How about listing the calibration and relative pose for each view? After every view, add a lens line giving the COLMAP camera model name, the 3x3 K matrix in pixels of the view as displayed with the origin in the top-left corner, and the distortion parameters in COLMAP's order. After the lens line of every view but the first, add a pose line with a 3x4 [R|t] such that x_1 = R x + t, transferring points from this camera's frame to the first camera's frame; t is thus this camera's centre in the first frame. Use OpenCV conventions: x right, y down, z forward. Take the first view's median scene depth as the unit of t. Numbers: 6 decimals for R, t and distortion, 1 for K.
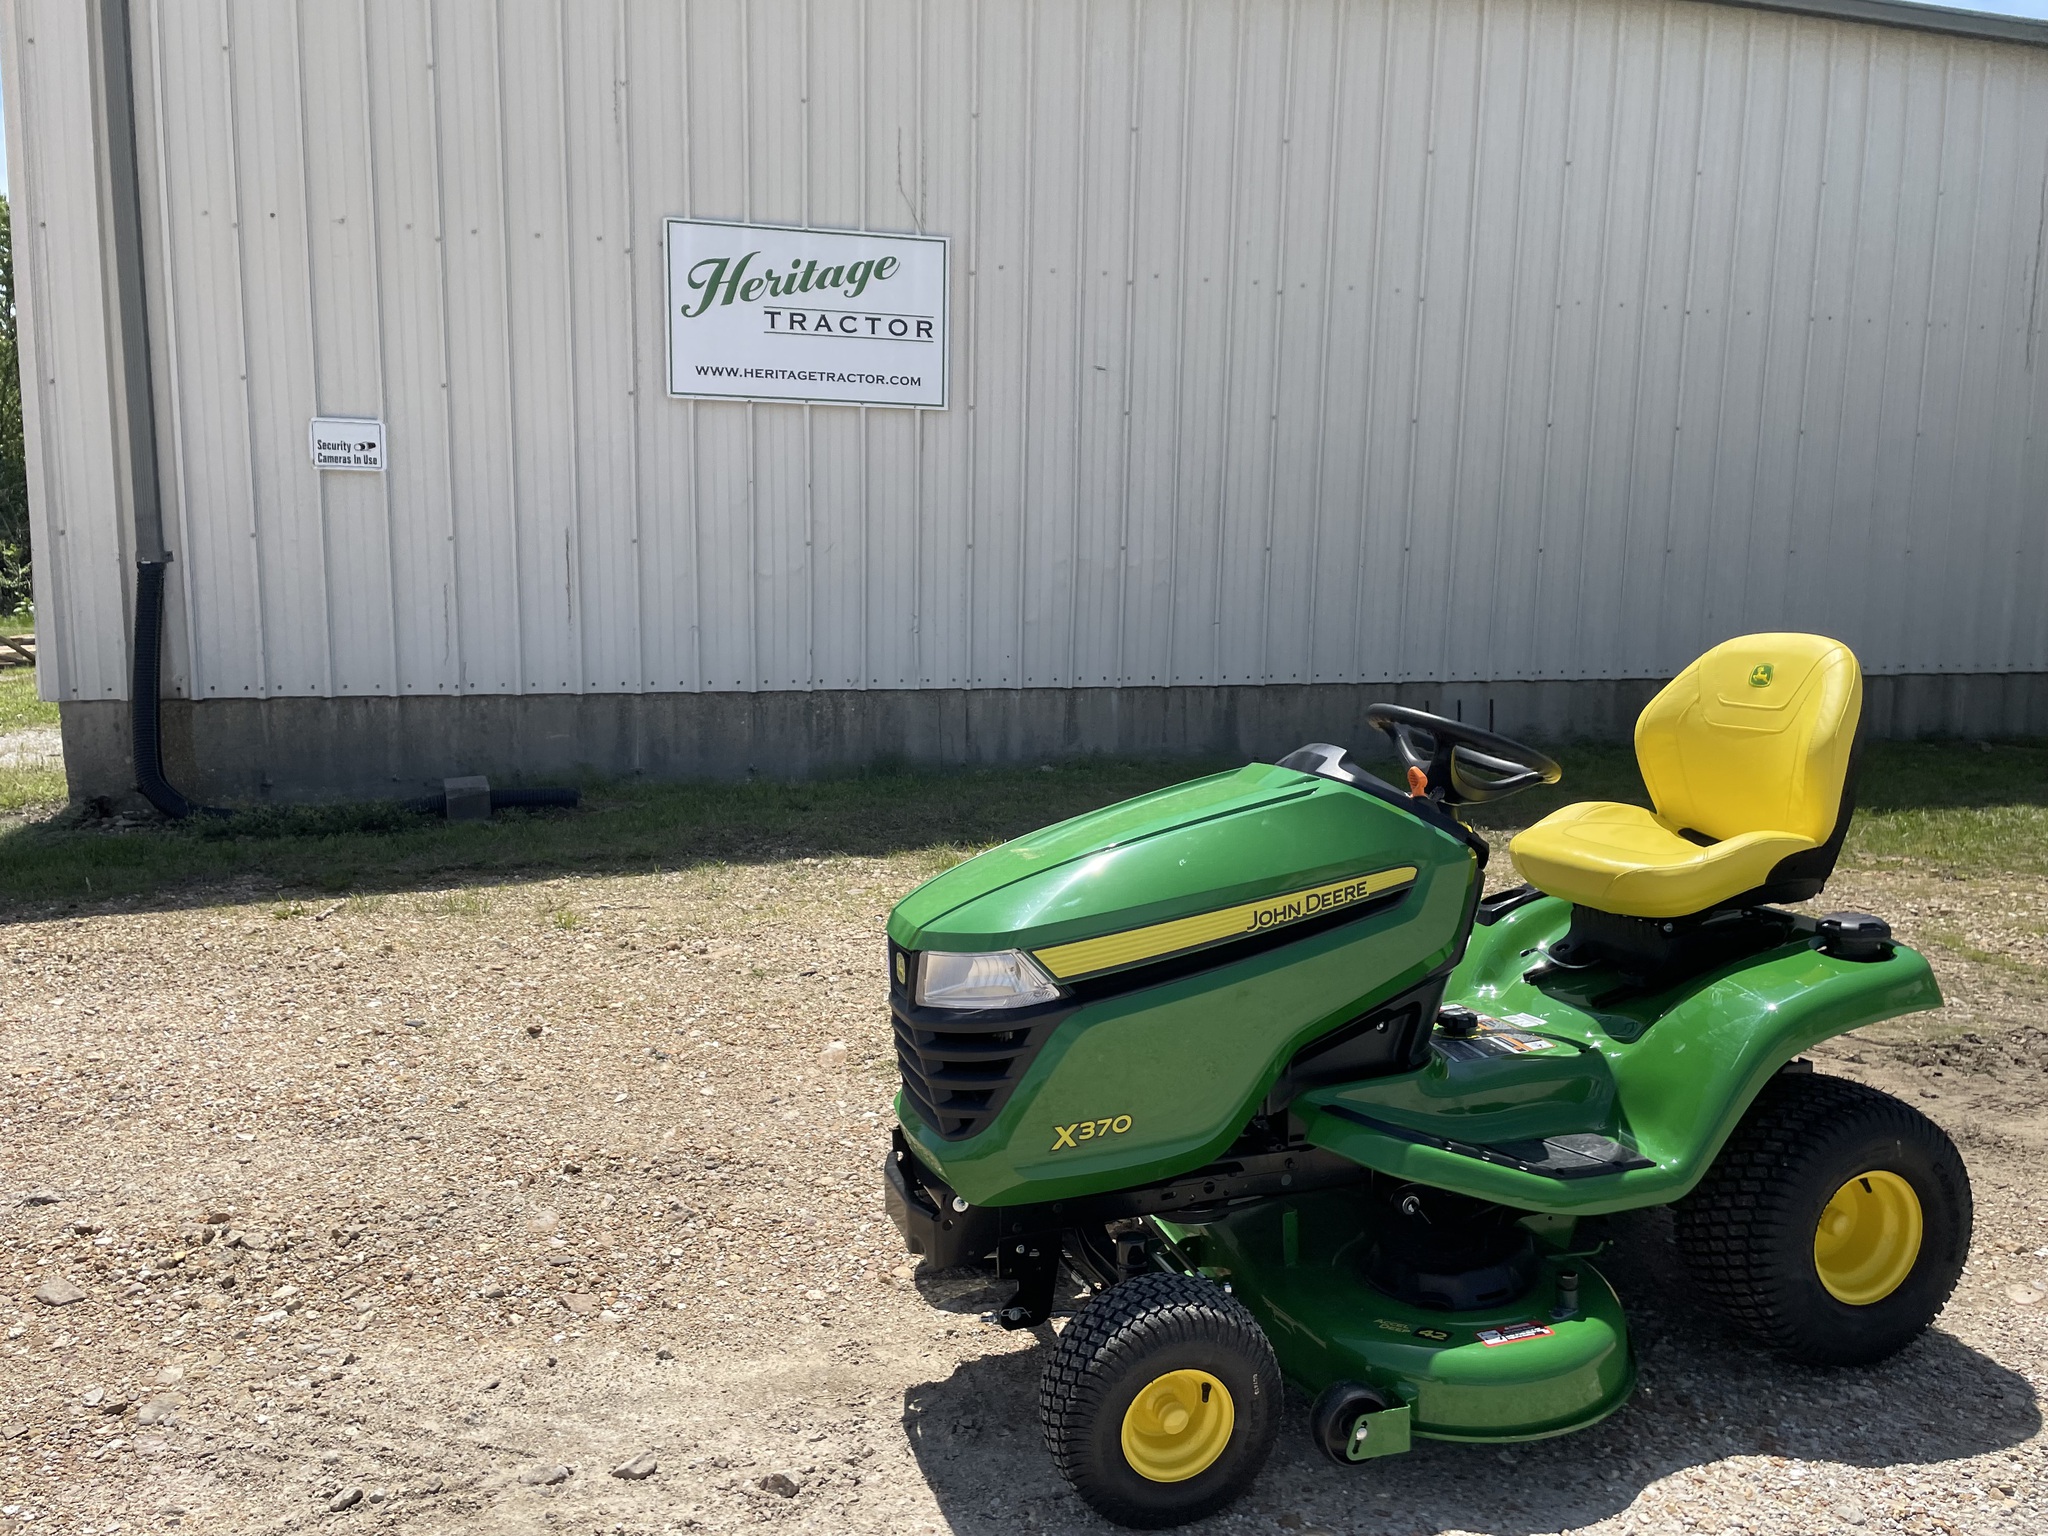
lens RADIAL K [[1546.7, 0, 1003.4], [0, 1546.7, 742.7], [0, 0, 1]] dist [0.094363, -0.123958]
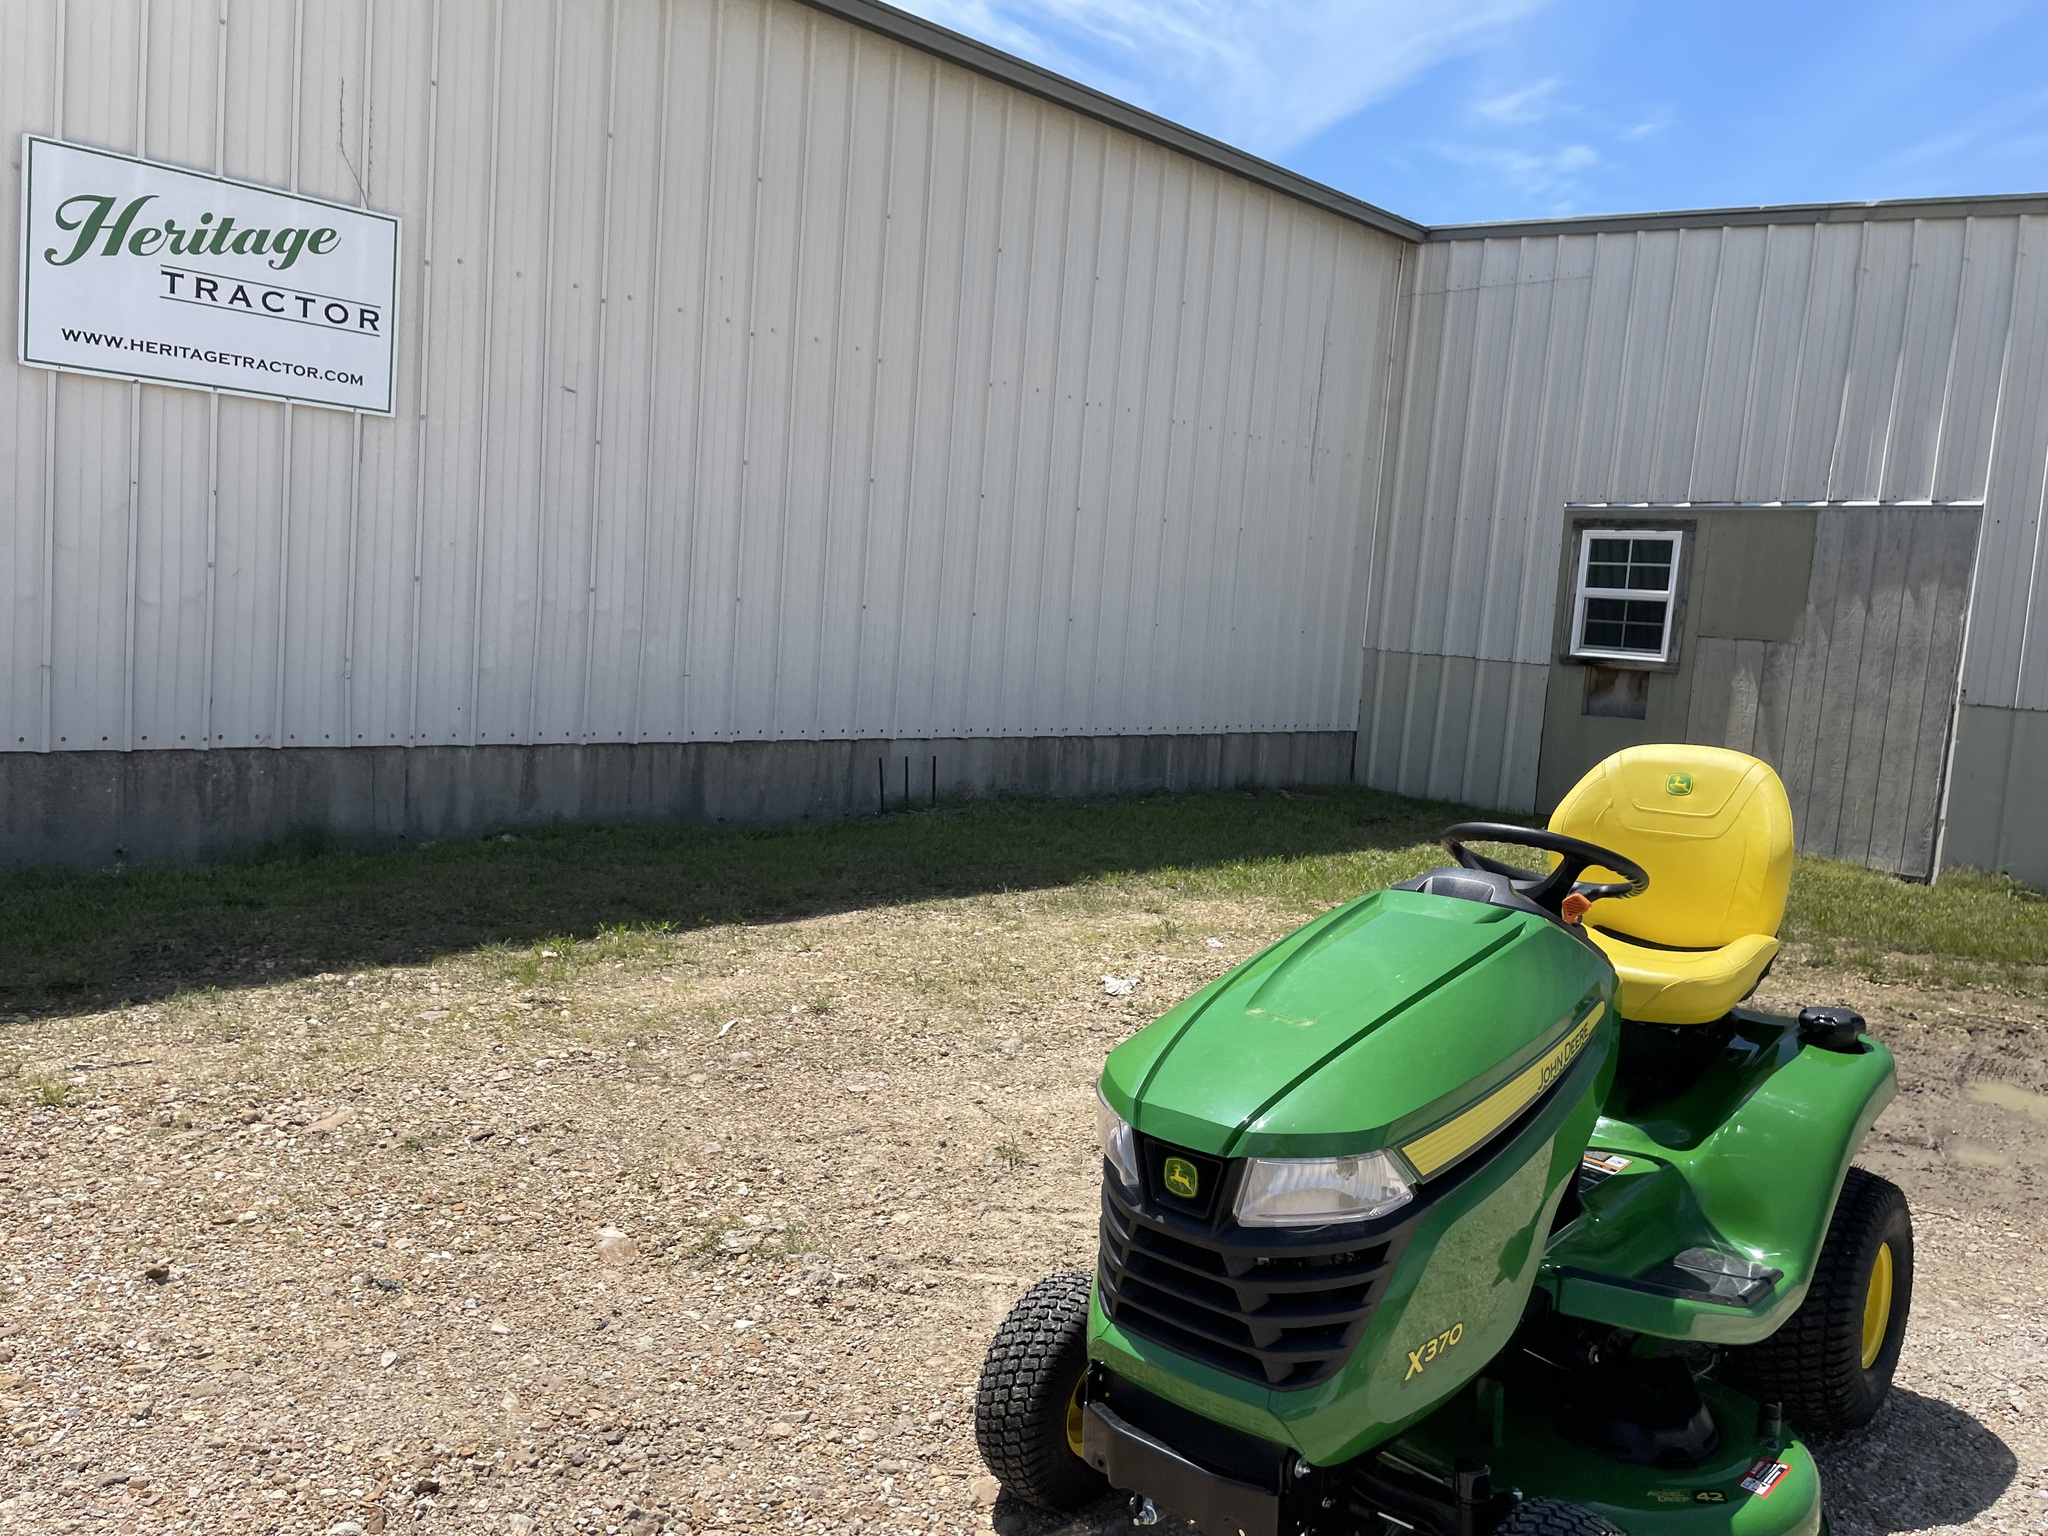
lens RADIAL K [[1546.7, 0, 1000.2], [0, 1546.7, 729.8], [0, 0, 1]] dist [0.091856, -0.117959]
pose [[0.874131, 0.007862, 0.485626, -0.191082], [0.006299, 0.999601, -0.027520, -0.022480], [-0.485649, 0.027115, 0.873734, 0.118770]]
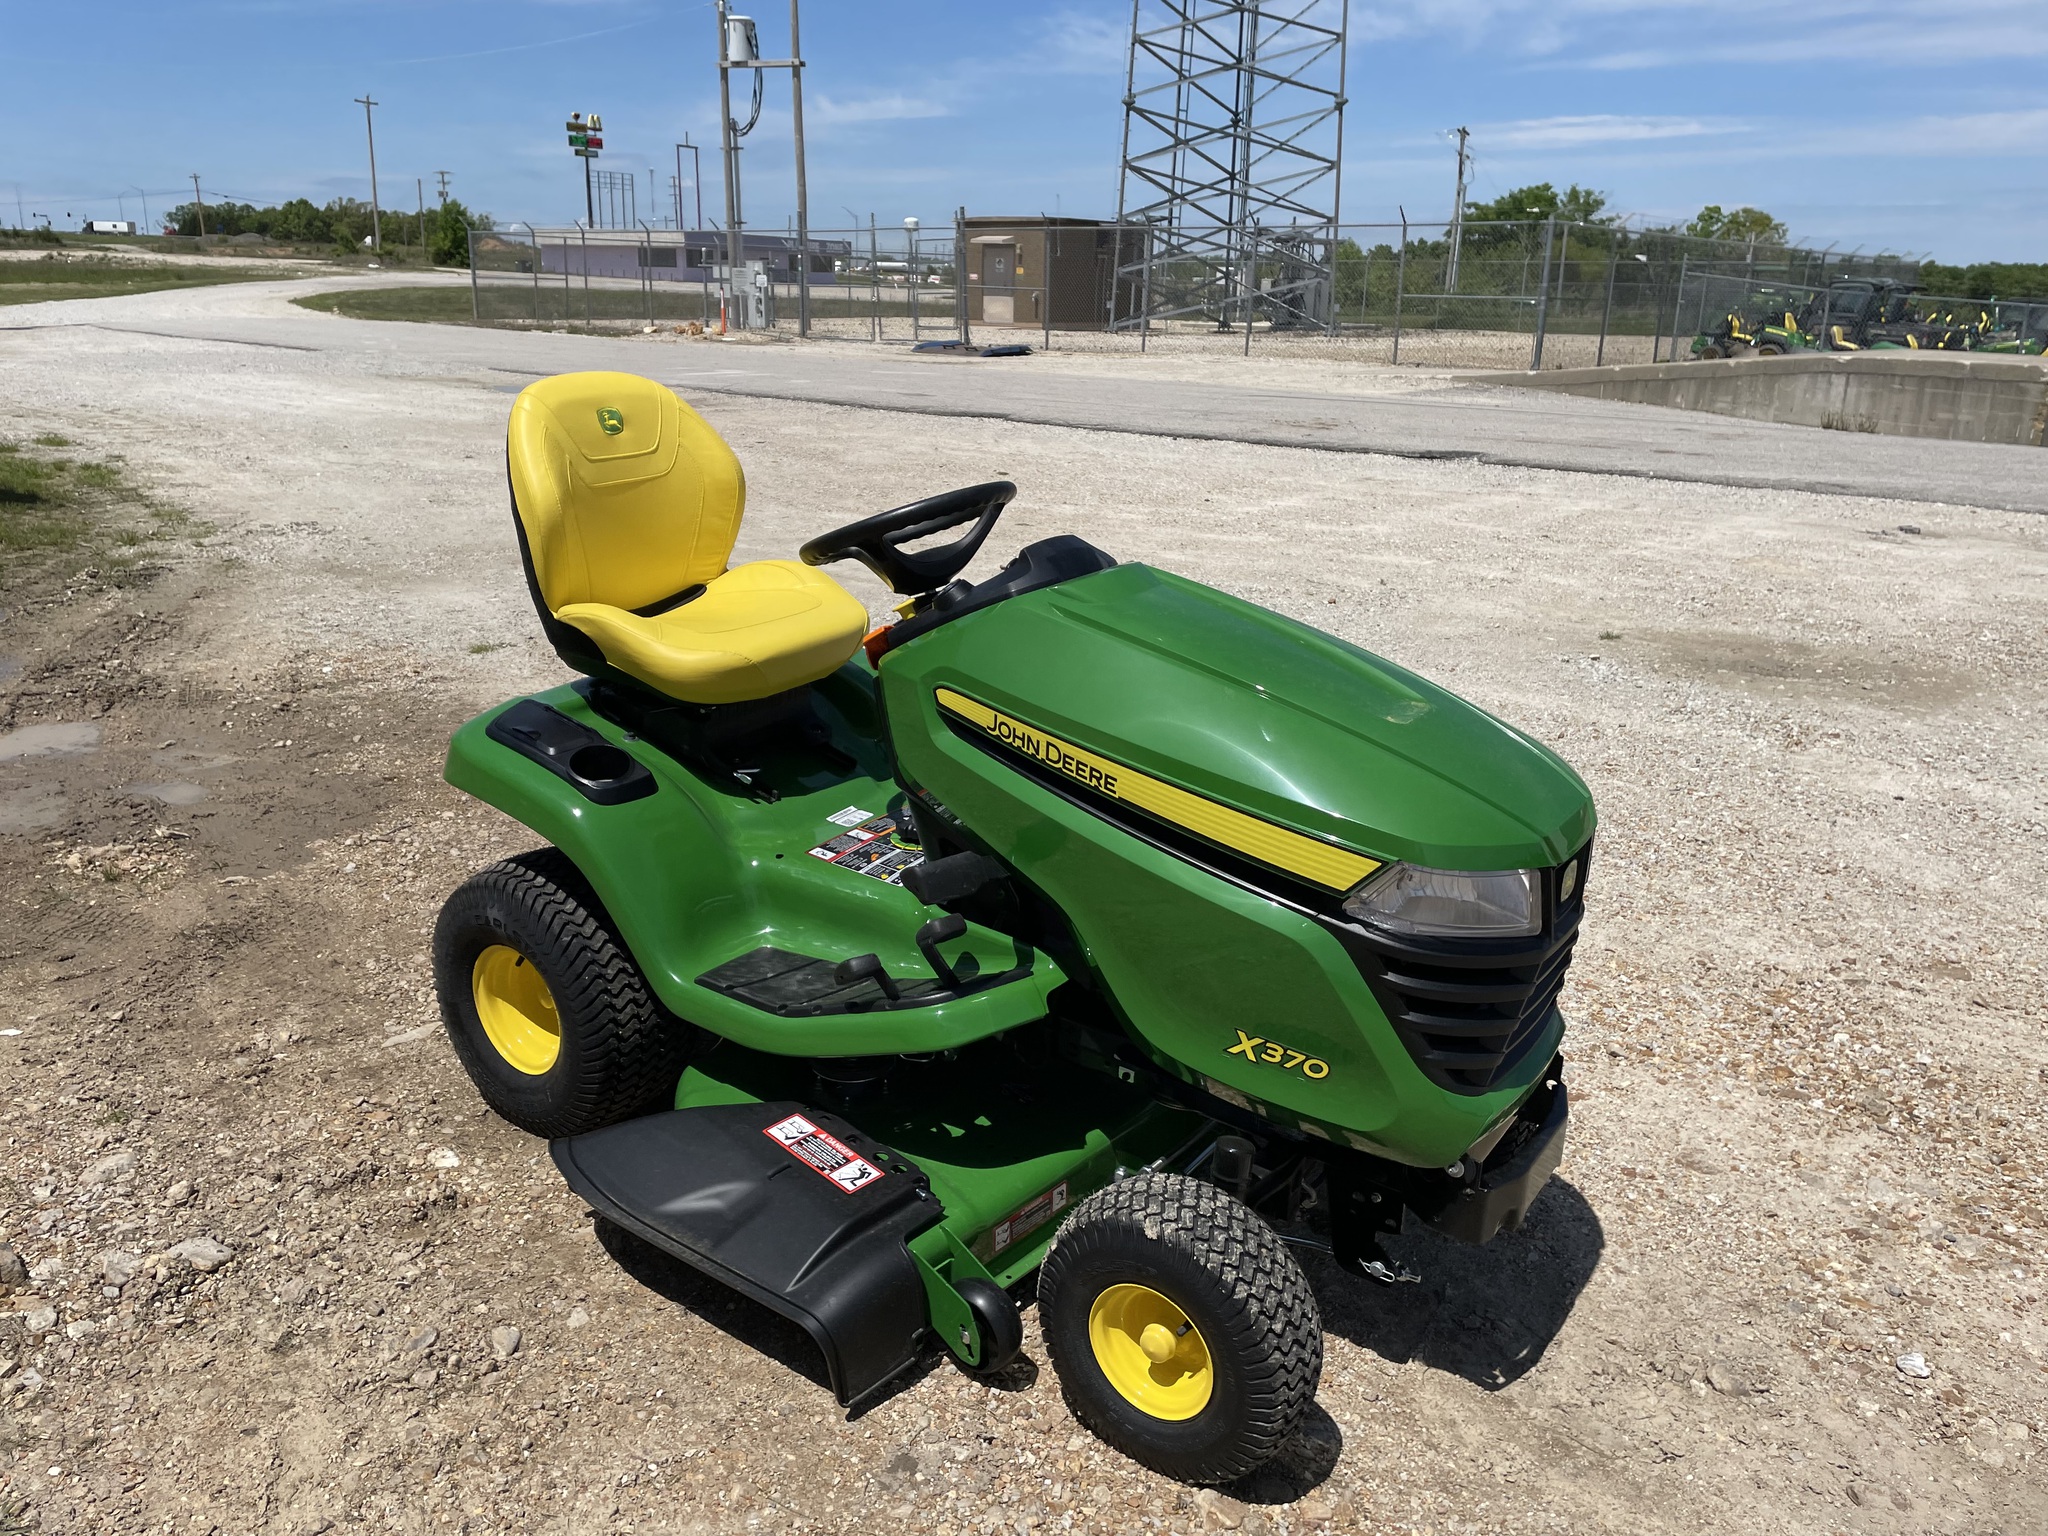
lens RADIAL K [[1546.7, 0, 1002.2], [0, 1546.7, 734.3], [0, 0, 1]] dist [0.094363, -0.123958]
pose [[-0.583949, -0.246878, 0.773340, -0.168321], [0.082138, 0.929778, 0.358841, -0.076570], [-0.807624, 0.273065, -0.522664, 0.566607]]
